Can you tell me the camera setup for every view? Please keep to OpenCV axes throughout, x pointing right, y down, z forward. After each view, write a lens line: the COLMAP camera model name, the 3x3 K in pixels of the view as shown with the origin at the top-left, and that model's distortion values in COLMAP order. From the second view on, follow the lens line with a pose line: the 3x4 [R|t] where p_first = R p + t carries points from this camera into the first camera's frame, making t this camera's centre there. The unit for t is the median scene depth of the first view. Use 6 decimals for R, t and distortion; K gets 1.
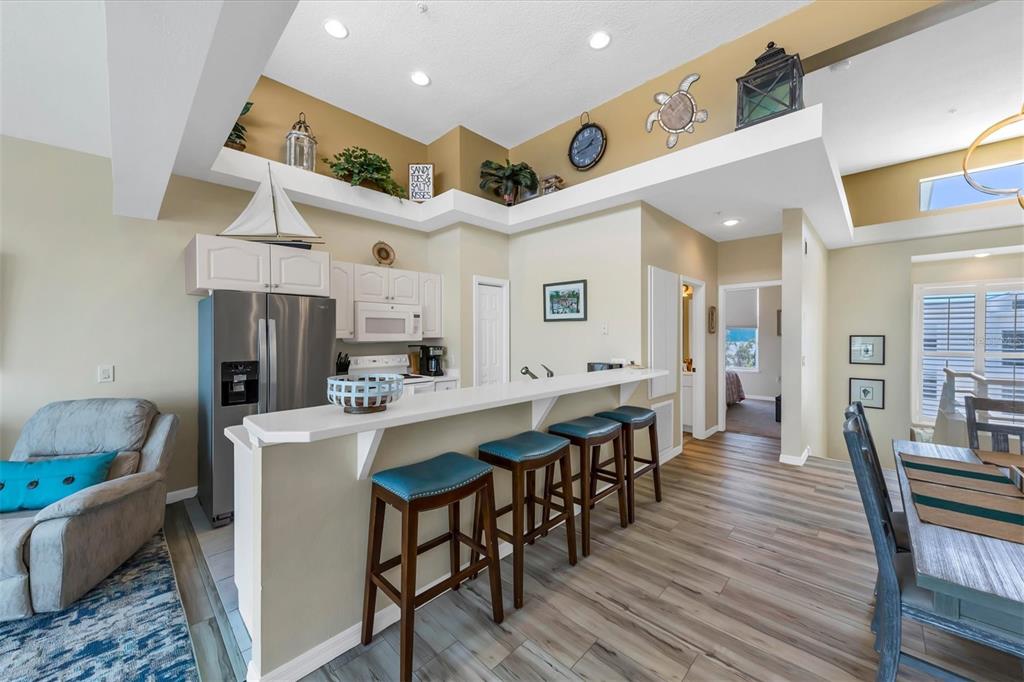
lens RADIAL K [[369.6, 0, 511.2], [0, 369.6, 343.0], [0, 0, 1]] dist [0.001699, -0.000597]
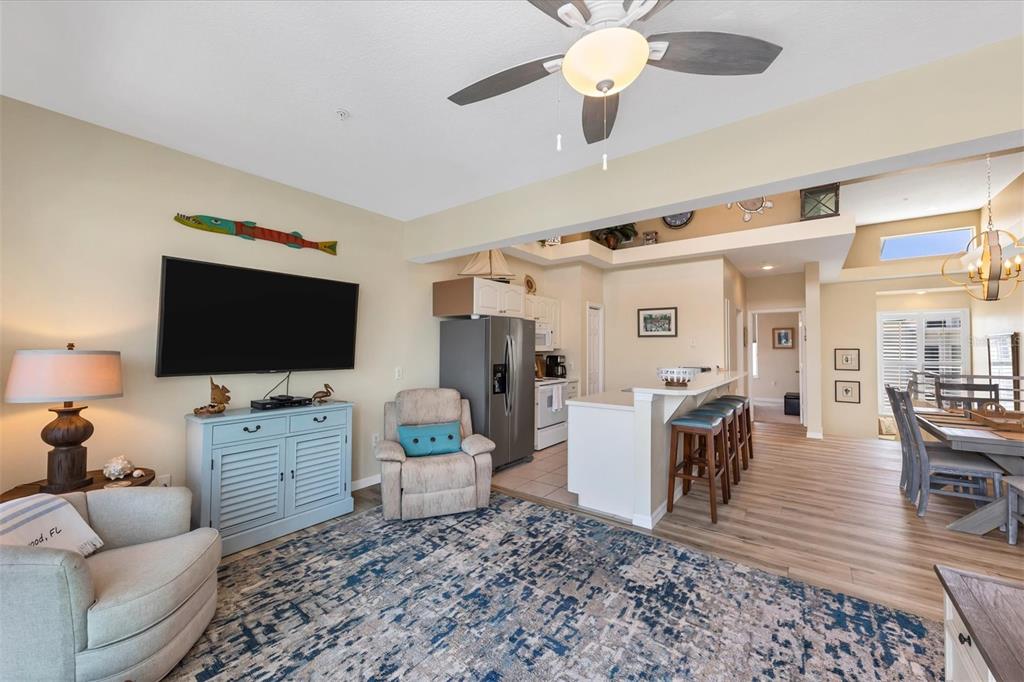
lens RADIAL K [[382.2, 0, 519.4], [0, 382.2, 341.6], [0, 0, 1]] dist [0.002454, -0.002297]
pose [[0.992836, 0.007058, 0.119278, -0.566701], [-0.002625, 0.999301, -0.037281, 0.012047], [-0.119458, 0.036701, 0.992161, -0.348234]]
